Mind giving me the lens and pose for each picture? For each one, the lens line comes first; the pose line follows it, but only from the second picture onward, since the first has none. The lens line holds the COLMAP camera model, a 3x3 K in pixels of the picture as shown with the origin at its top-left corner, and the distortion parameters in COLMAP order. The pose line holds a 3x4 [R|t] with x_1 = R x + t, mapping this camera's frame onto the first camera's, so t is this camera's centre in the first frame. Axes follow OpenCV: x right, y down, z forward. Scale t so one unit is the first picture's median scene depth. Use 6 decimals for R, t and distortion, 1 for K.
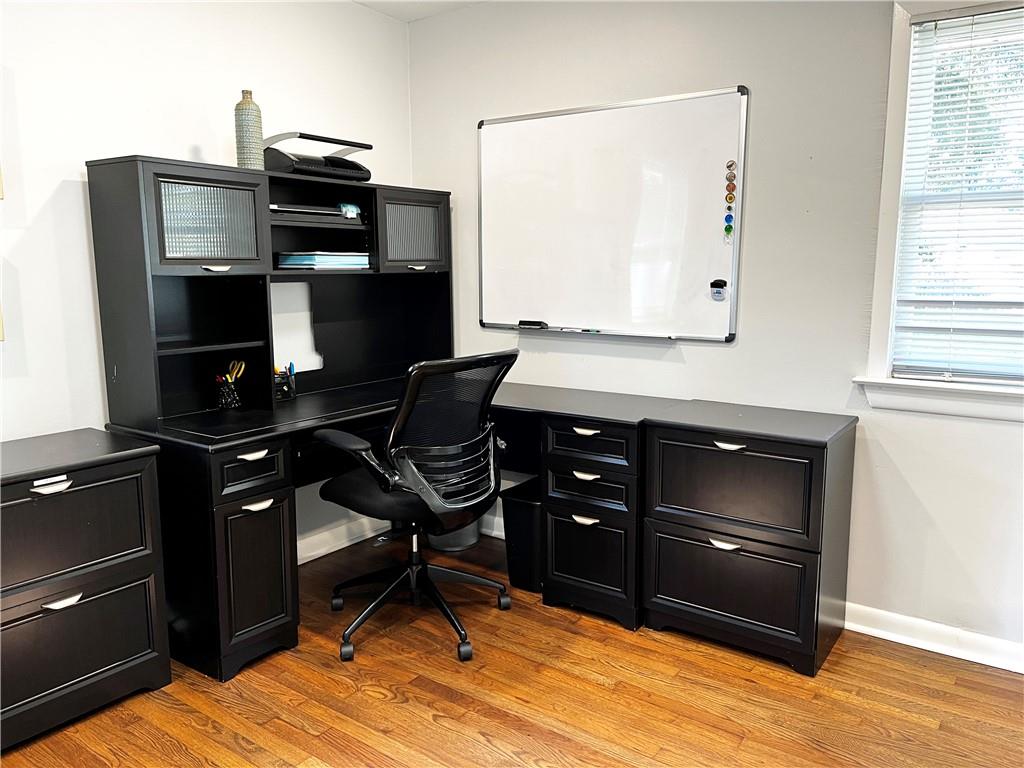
lens RADIAL K [[768.6, 0, 516.1], [0, 768.6, 386.7], [0, 0, 1]] dist [0.060087, -0.069827]
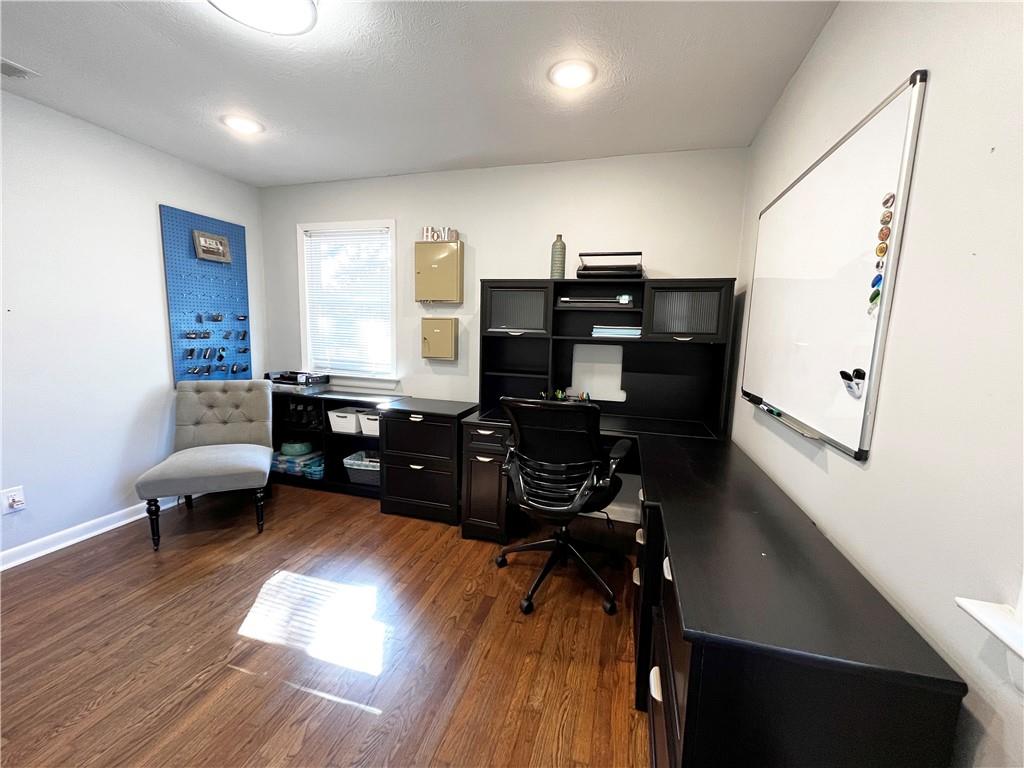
lens RADIAL K [[411.4, 0, 512.0], [0, 411.4, 384.0], [0, 0, 1]] dist [-0.000806, -0.000149]
pose [[0.336881, 0.139171, -0.931205, 0.541616], [-0.176076, 0.980880, 0.082896, -0.108174], [0.924937, 0.136037, 0.354944, 0.623156]]
